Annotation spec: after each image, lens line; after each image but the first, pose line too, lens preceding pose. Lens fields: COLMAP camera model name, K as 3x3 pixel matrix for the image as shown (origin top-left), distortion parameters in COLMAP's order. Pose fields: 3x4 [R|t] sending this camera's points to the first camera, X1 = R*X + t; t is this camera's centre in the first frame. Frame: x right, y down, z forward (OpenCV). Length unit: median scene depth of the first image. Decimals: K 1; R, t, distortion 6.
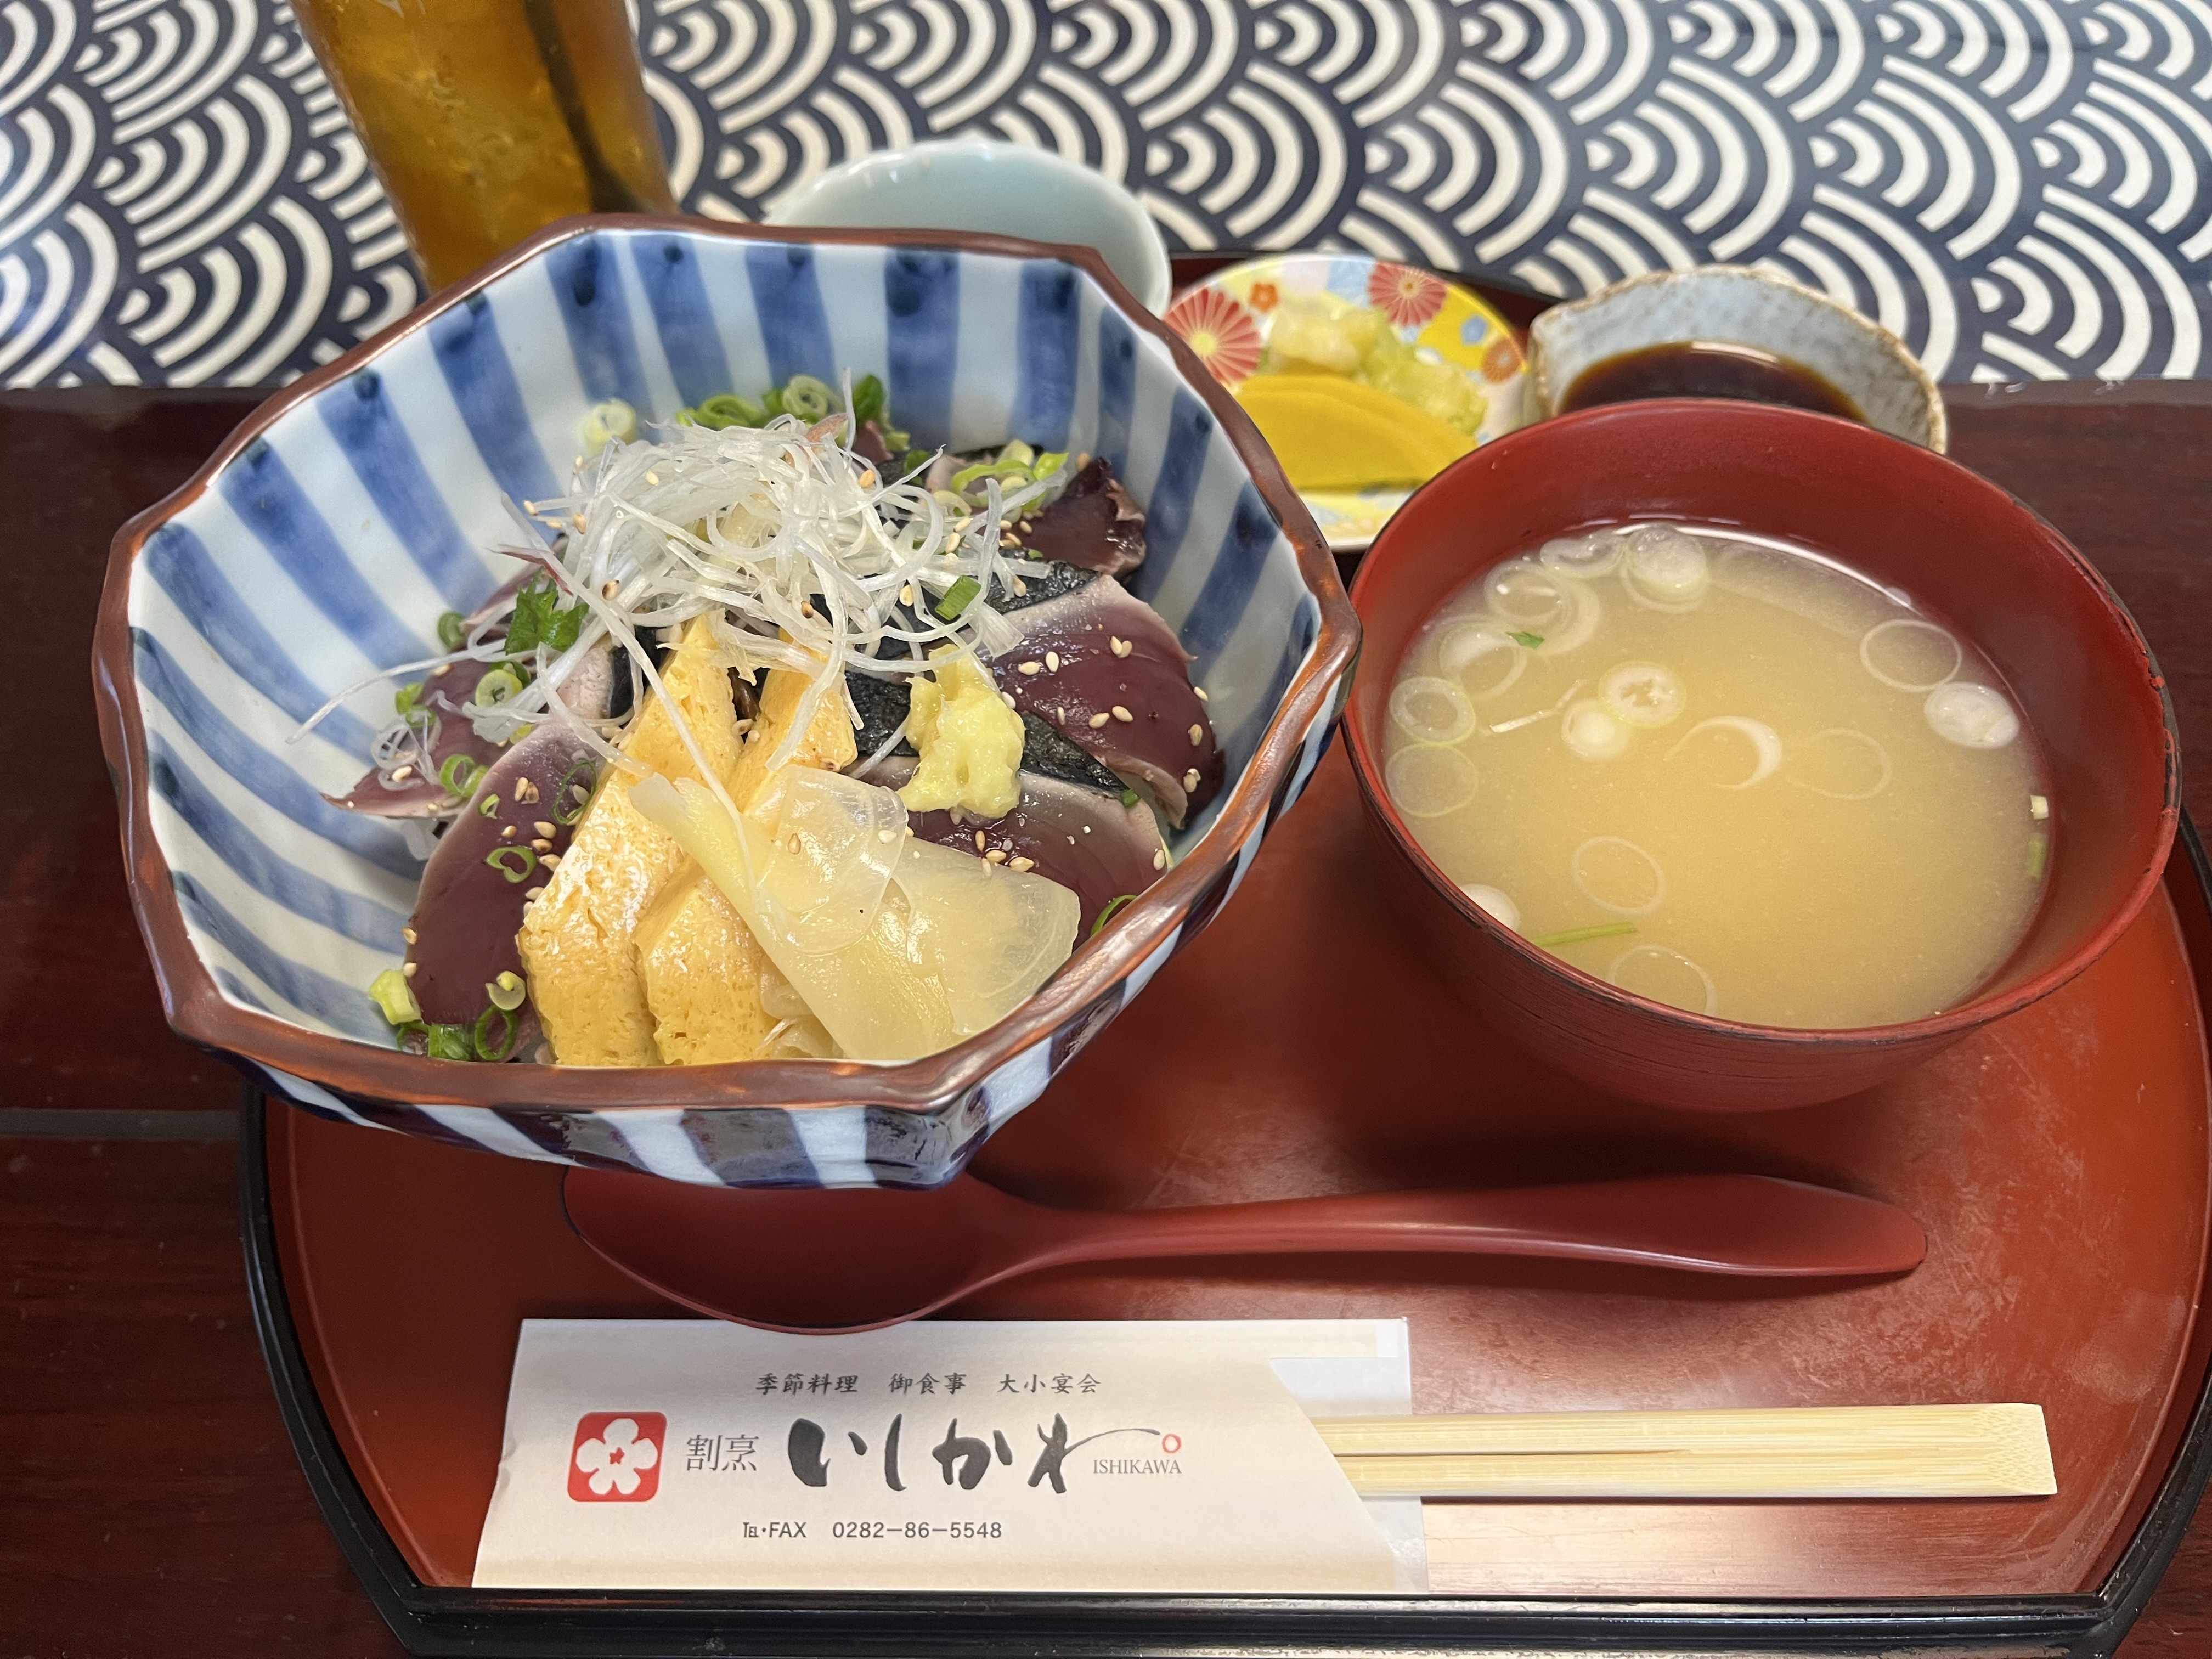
lens RADIAL K [[1950.2, 0, 1106.0], [0, 1950.2, 829.5], [0, 0, 1]] dist [0.004416, -0.115567]
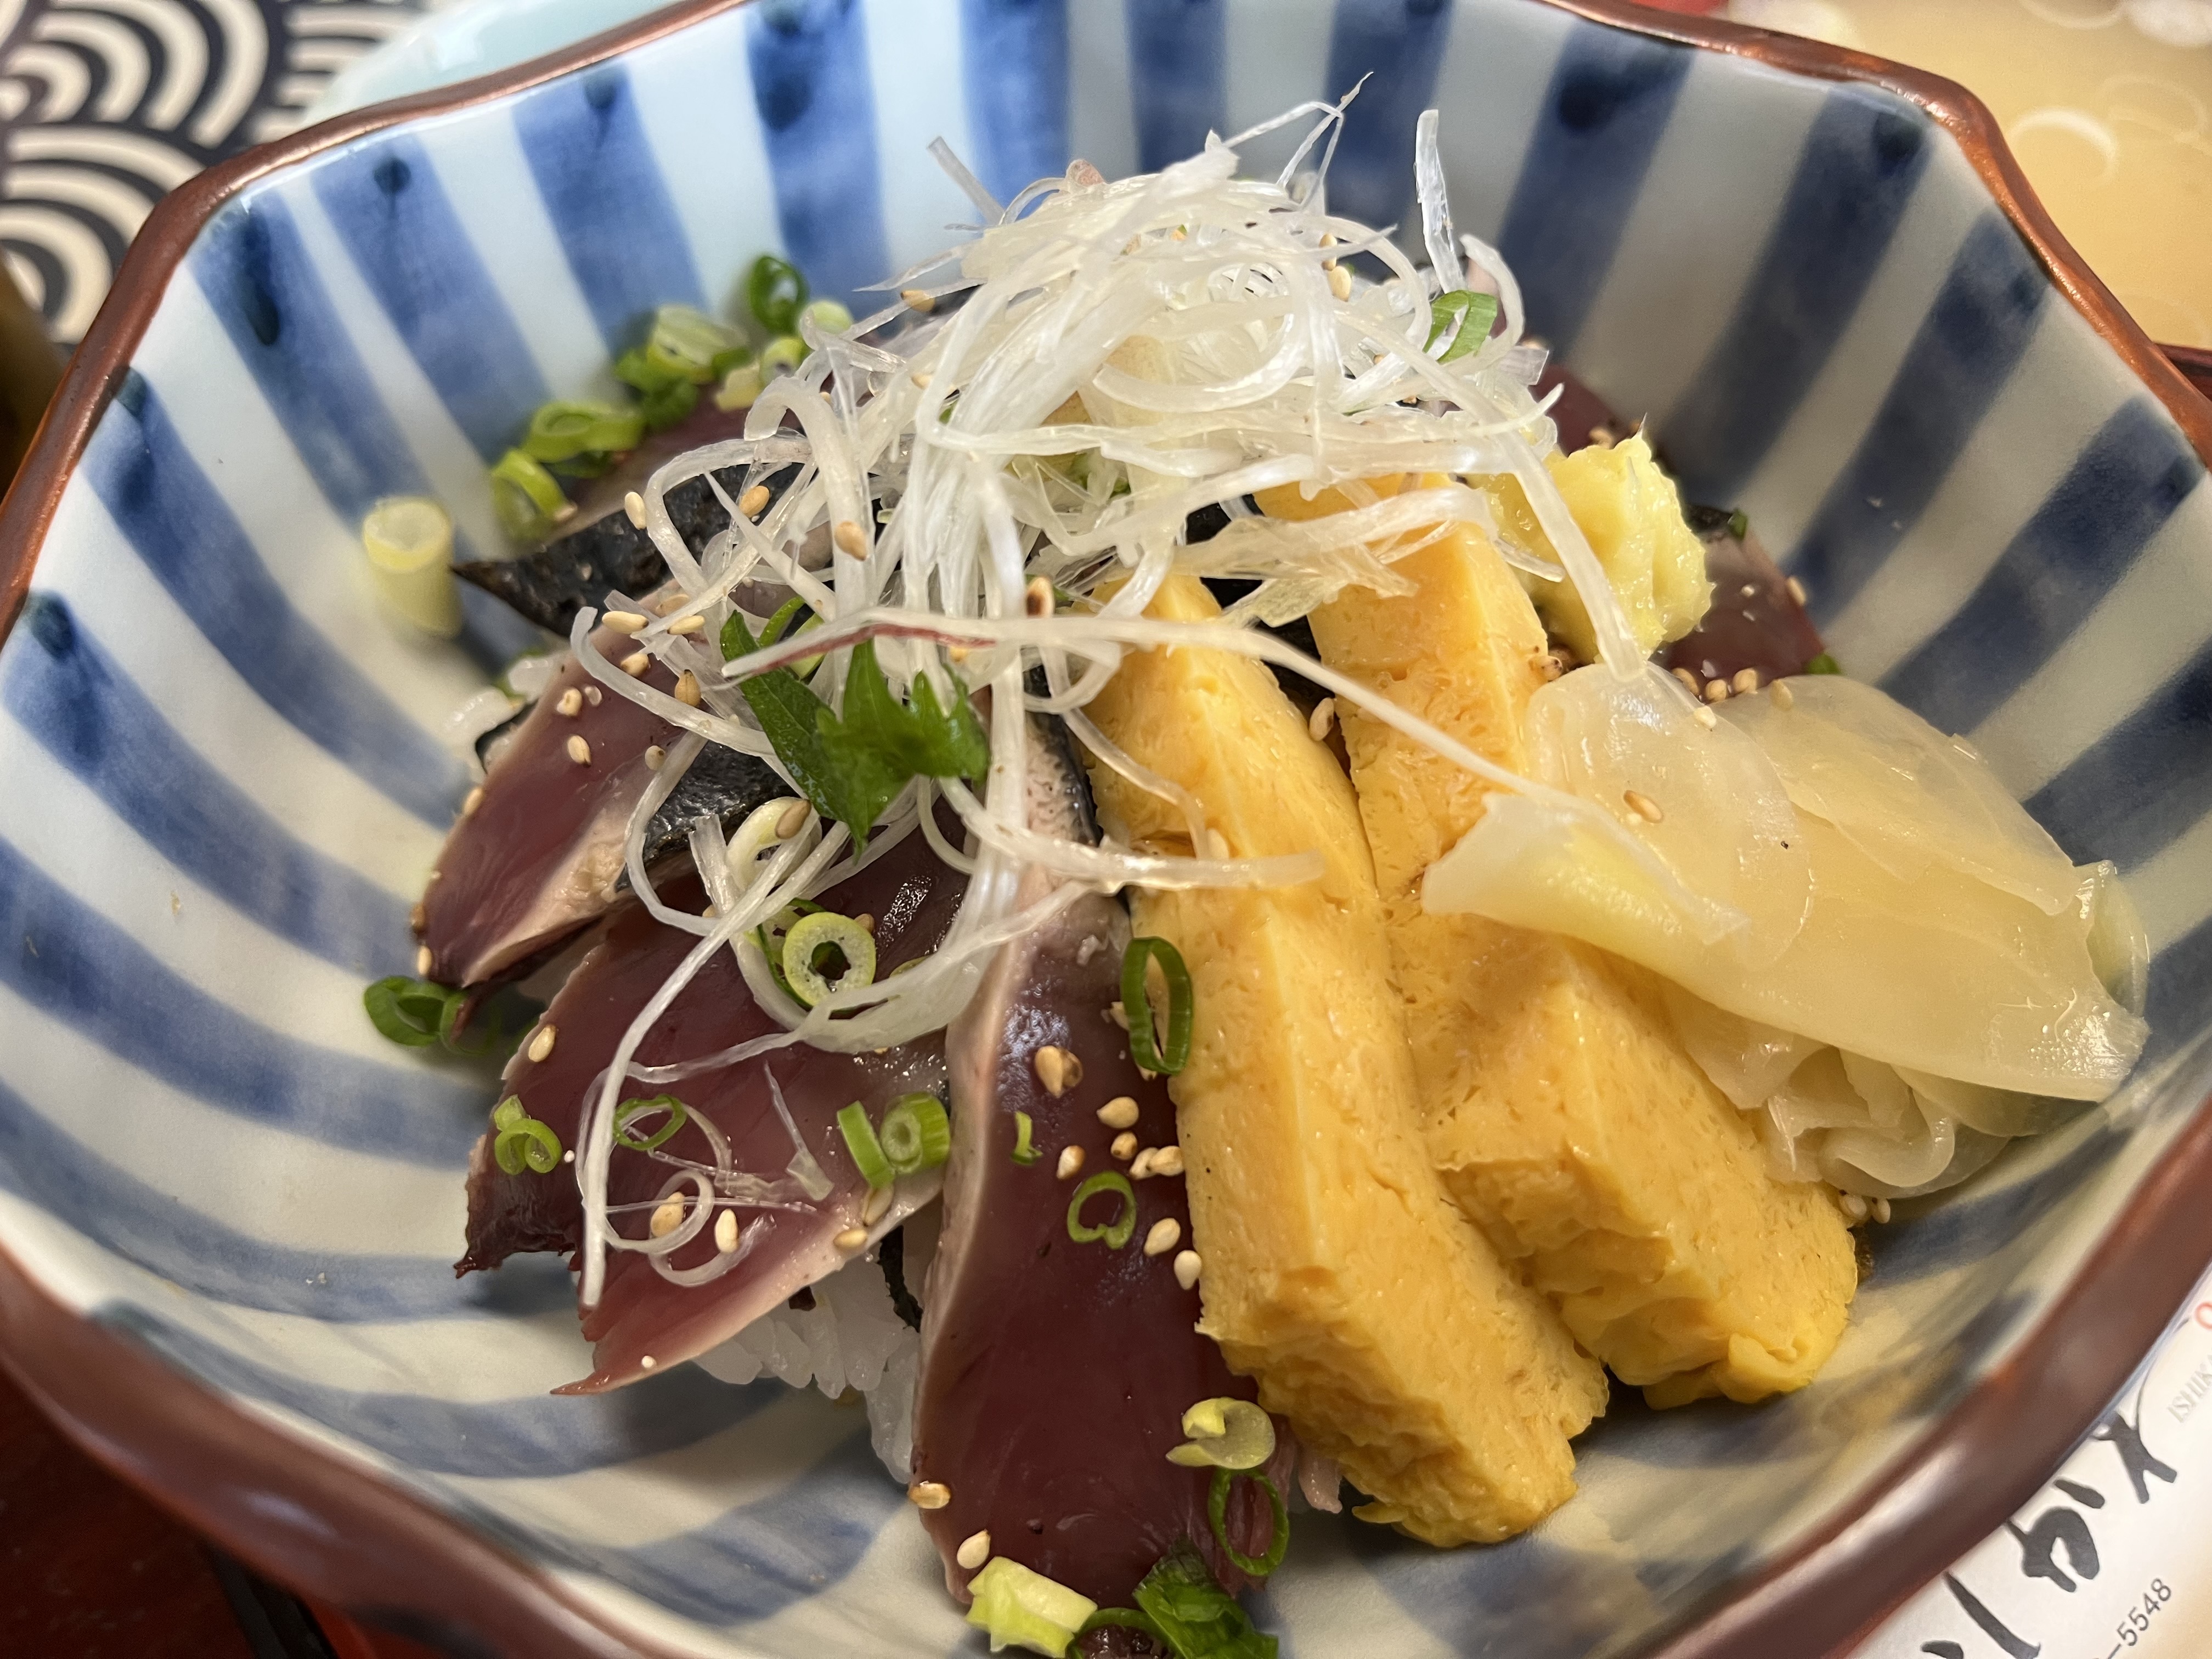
lens RADIAL K [[1950.2, 0, 1106.0], [0, 1950.2, 829.5], [0, 0, 1]] dist [0.004416, -0.115567]
pose [[0.723910, -0.527268, 0.444908, -0.414052], [0.541233, 0.833949, 0.107687, -0.100880], [-0.427811, 0.162843, 0.889078, 0.483935]]
